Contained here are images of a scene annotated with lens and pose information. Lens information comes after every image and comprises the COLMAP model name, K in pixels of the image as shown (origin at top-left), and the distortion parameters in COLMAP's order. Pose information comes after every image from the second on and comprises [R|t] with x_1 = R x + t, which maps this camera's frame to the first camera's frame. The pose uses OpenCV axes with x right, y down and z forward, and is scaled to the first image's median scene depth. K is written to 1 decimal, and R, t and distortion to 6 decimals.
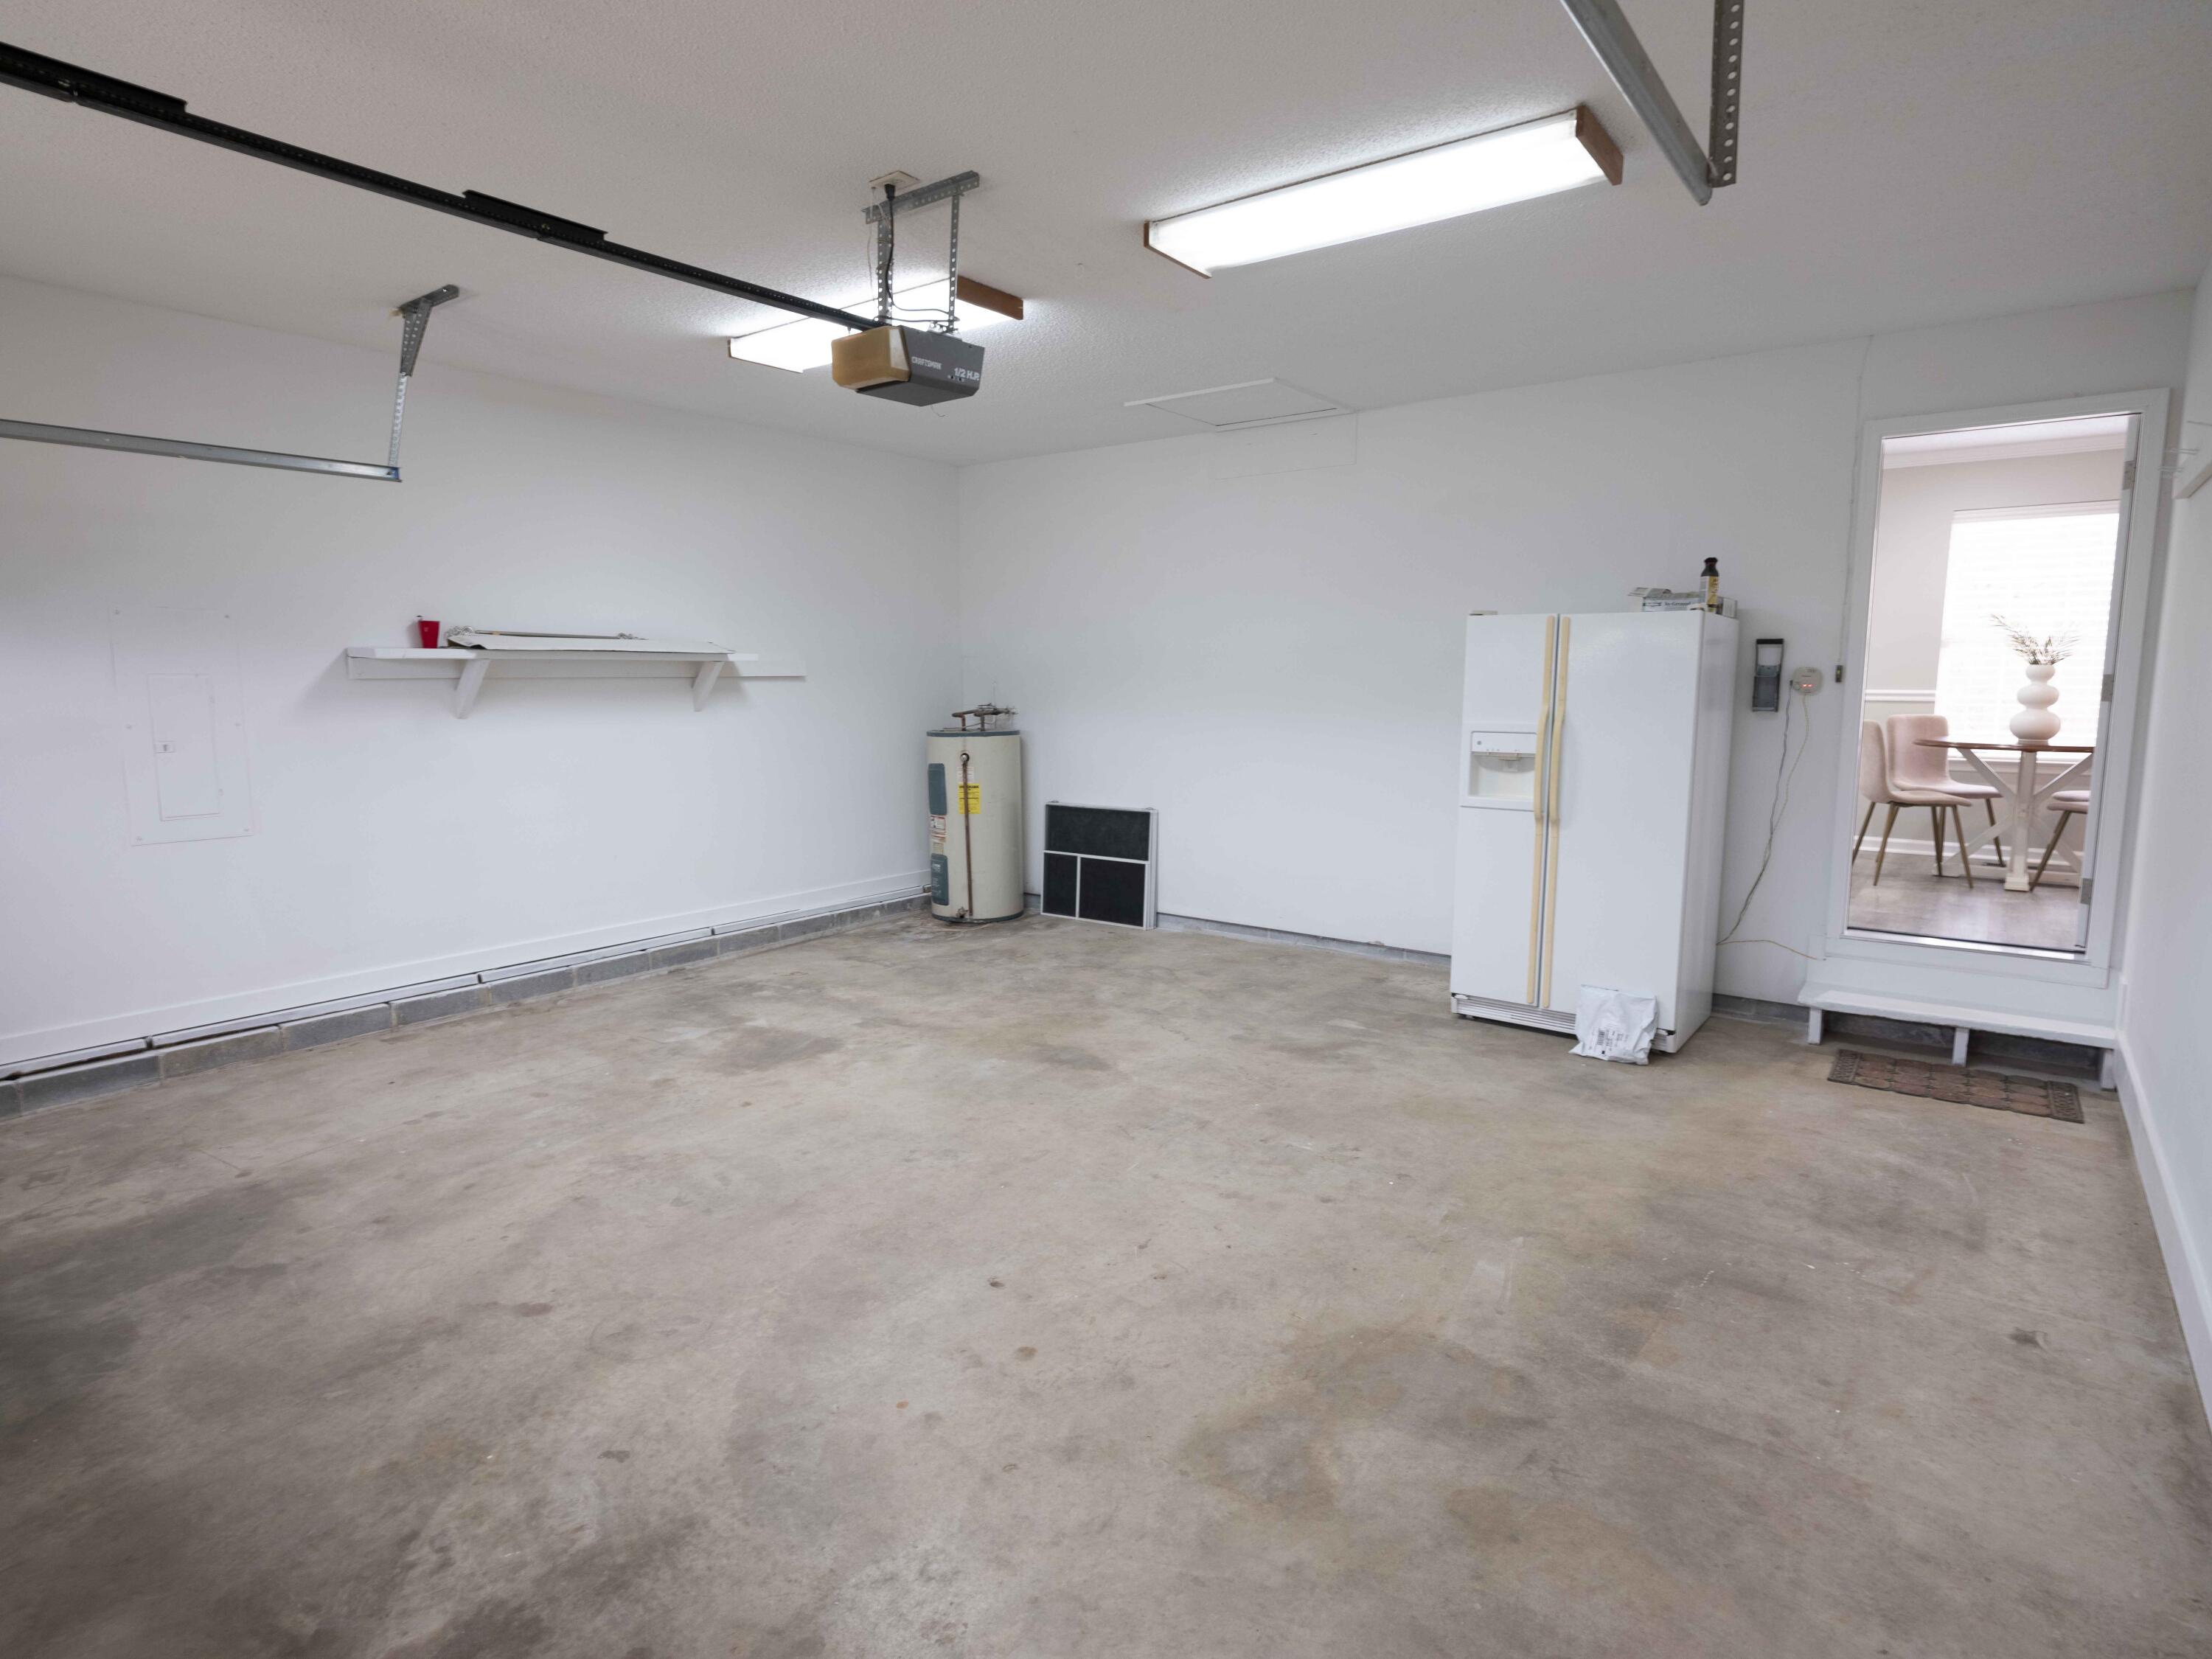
lens RADIAL K [[1182.8, 0, 1107.8], [0, 1182.8, 834.3], [0, 0, 1]] dist [0.002768, 0.000988]
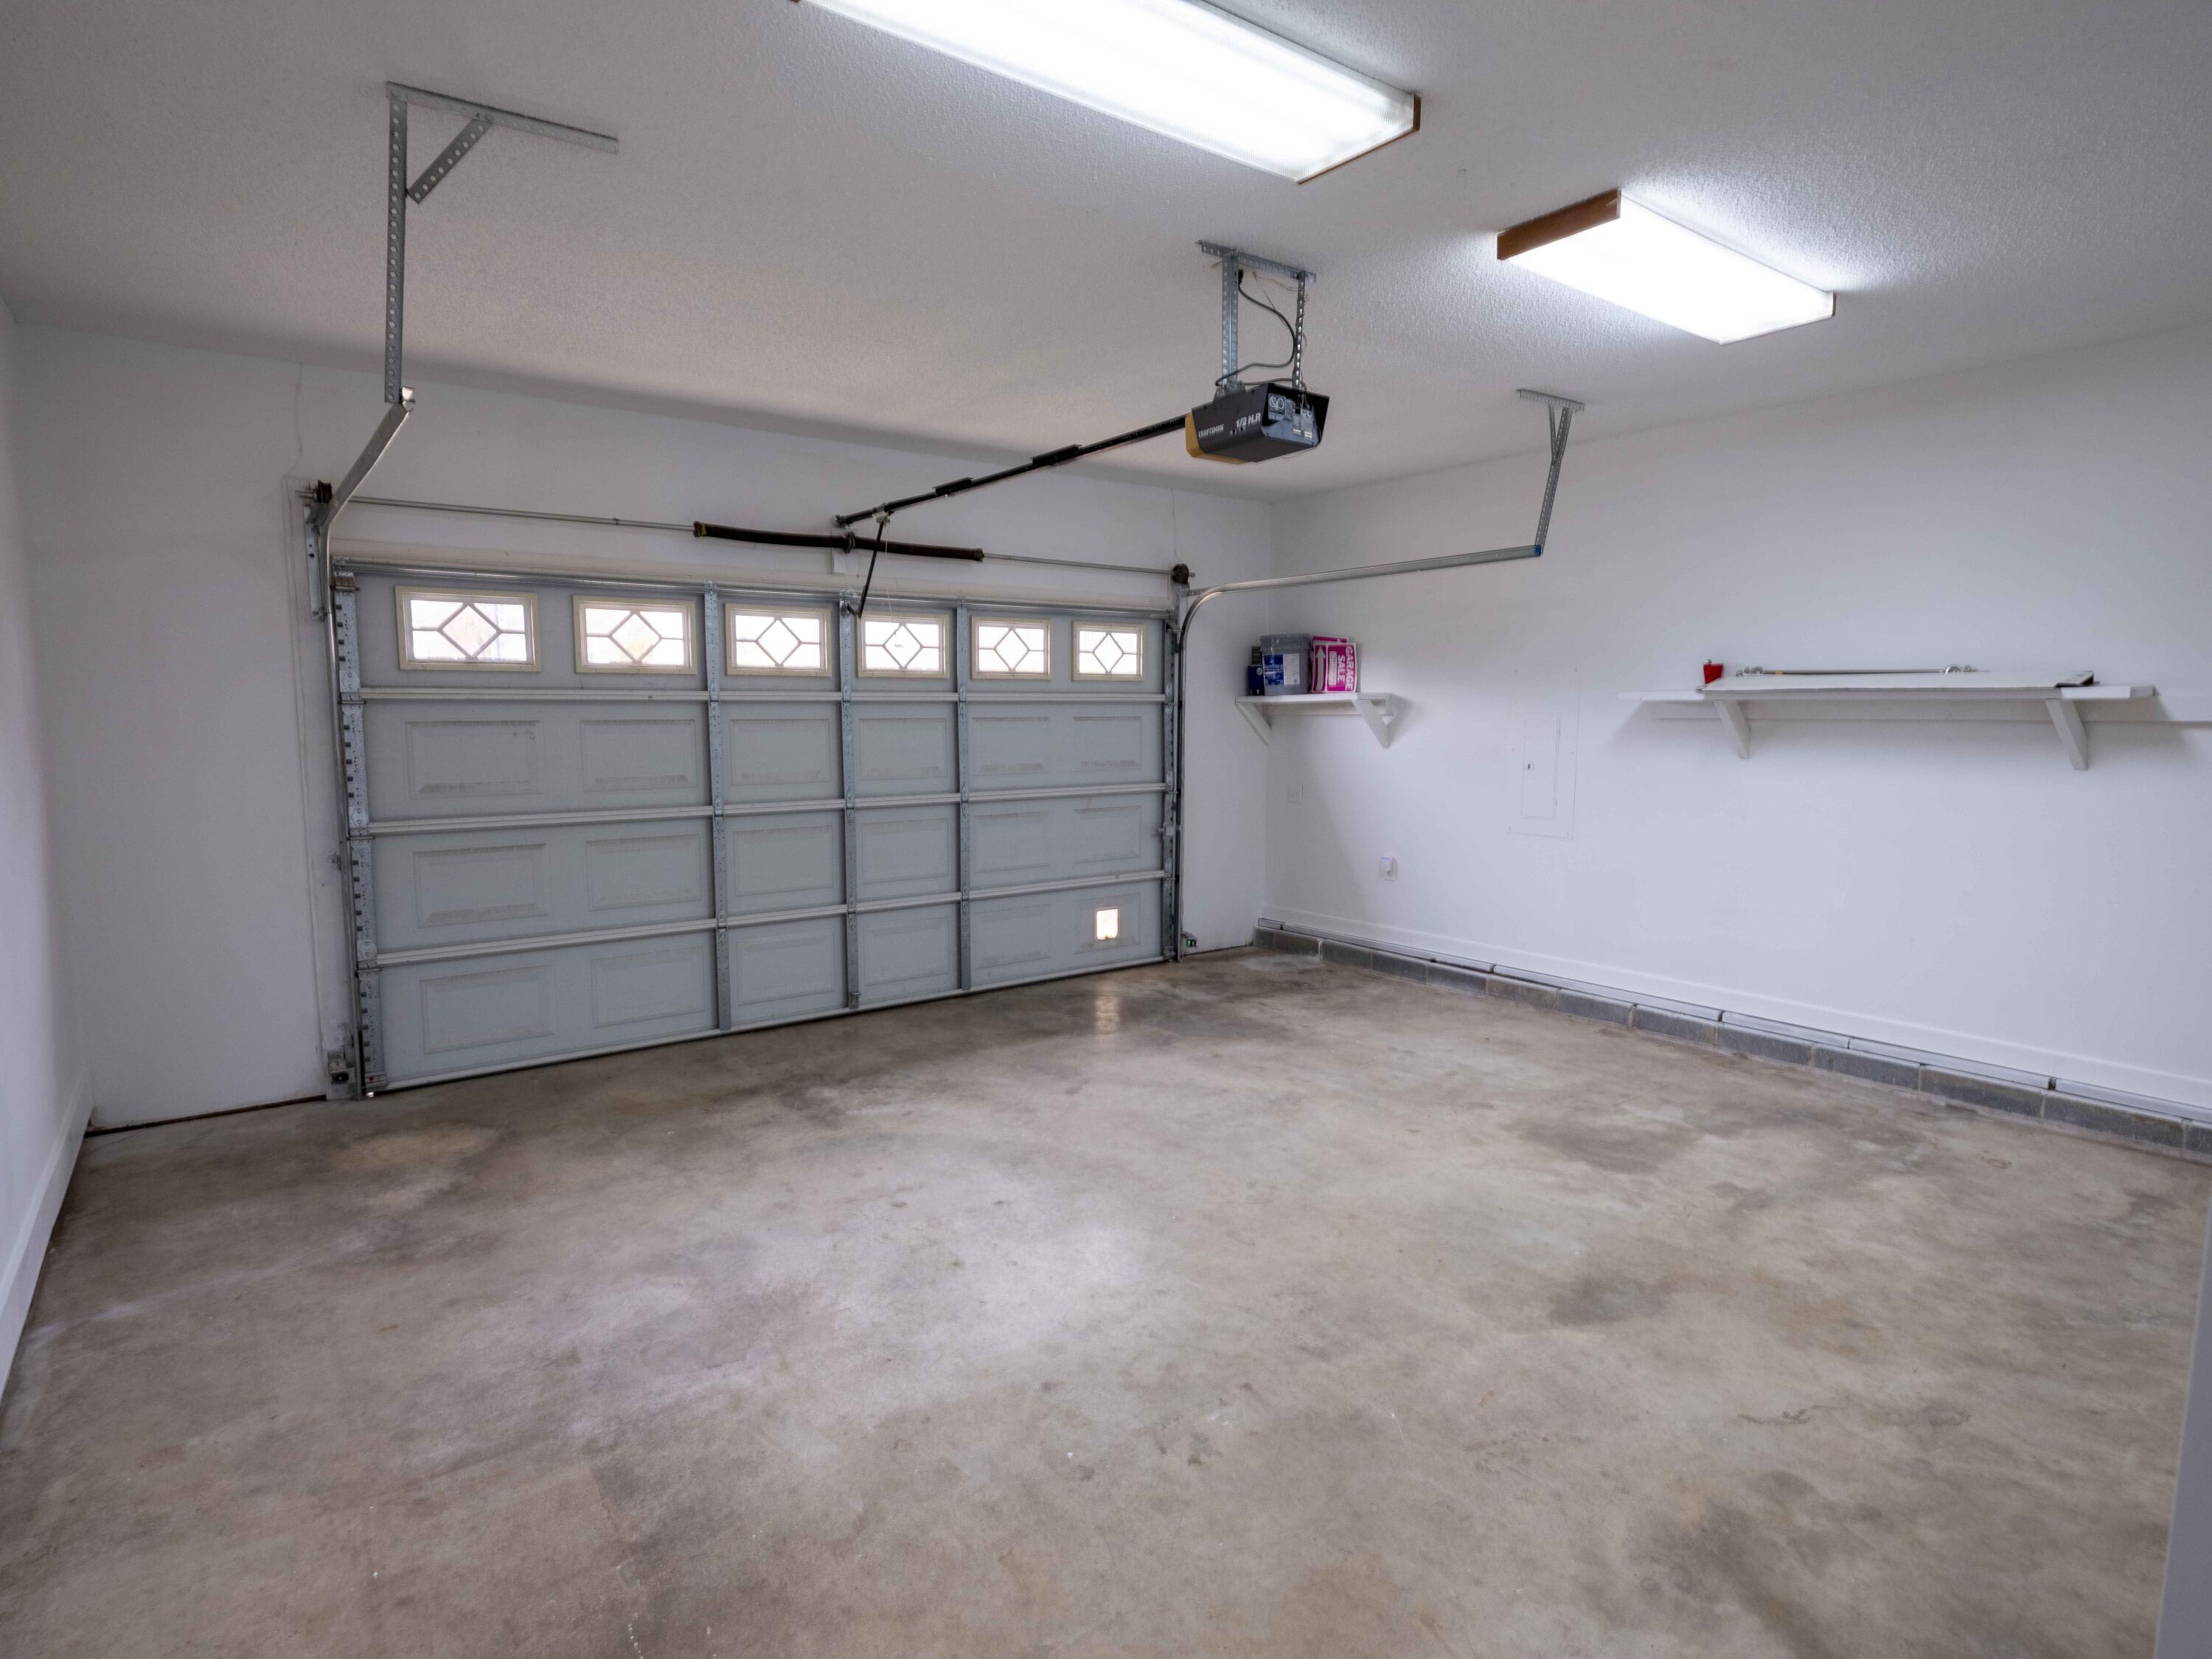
lens RADIAL K [[1182.8, 0, 1107.8], [0, 1182.8, 834.3], [0, 0, 1]] dist [0.002768, 0.000988]
pose [[-0.275627, 0.103693, -0.955655, 0.665363], [-0.130352, 0.980950, 0.144033, -0.128275], [0.952385, 0.164271, -0.256860, 0.881480]]
